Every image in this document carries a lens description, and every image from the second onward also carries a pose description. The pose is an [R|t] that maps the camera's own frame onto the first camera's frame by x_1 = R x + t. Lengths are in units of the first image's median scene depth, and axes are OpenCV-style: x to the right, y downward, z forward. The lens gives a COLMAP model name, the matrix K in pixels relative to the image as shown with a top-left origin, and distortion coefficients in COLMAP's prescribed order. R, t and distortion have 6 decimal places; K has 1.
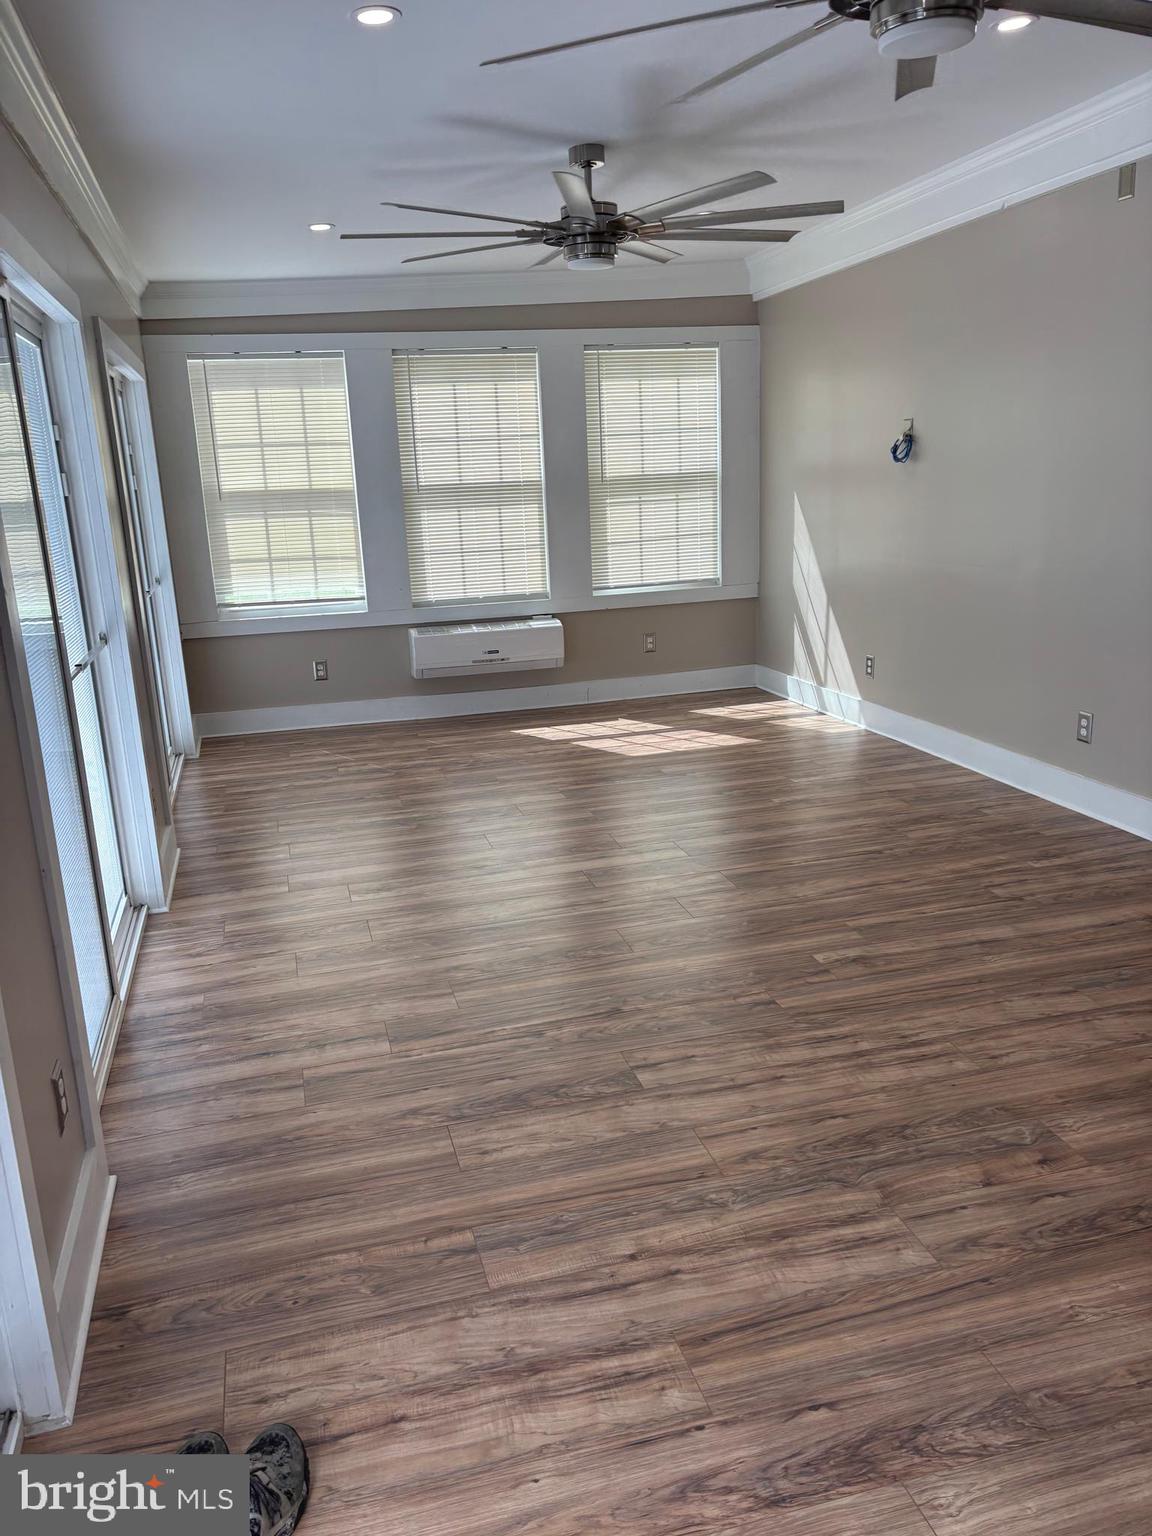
lens RADIAL K [[1154.4, 0, 571.9], [0, 1154.4, 778.0], [0, 0, 1]] dist [0.045060, -0.043821]
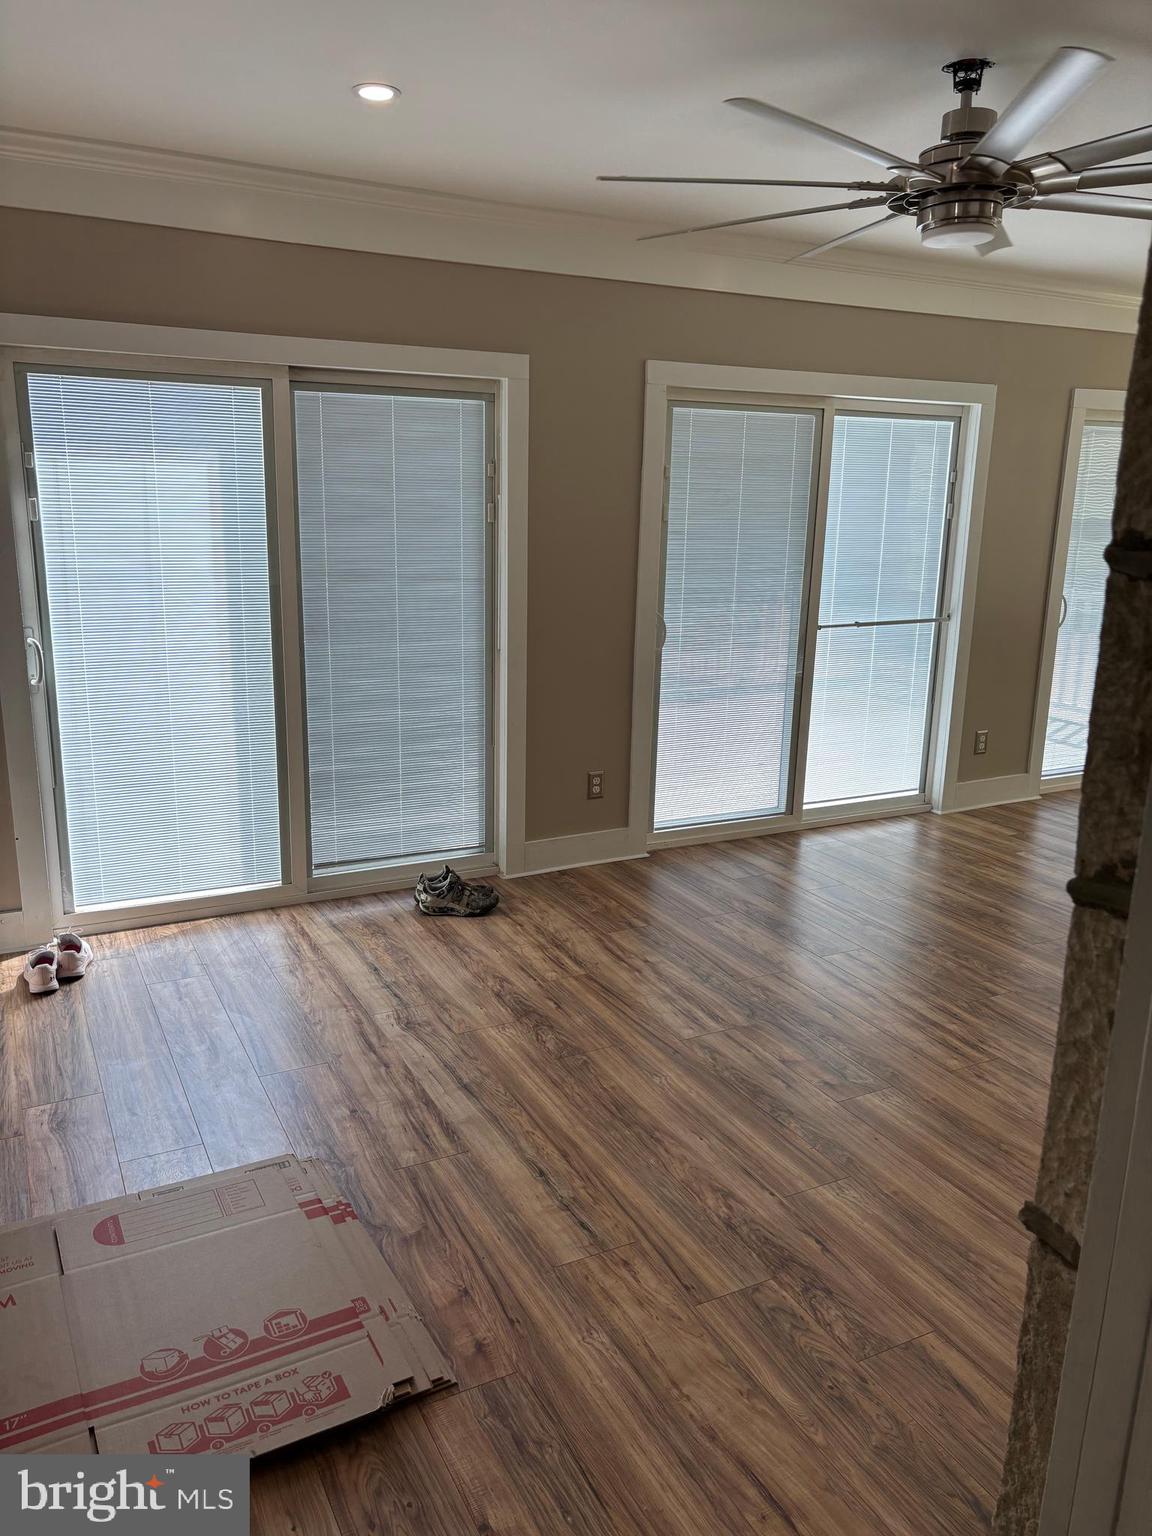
lens RADIAL K [[1154.4, 0, 561.4], [0, 1154.4, 767.5], [0, 0, 1]] dist [0.045060, -0.043821]
pose [[0.199685, 0.274577, -0.940603, 1.601487], [-0.281201, 0.935616, 0.213423, -0.207768], [0.938644, 0.221881, 0.264039, 0.336870]]
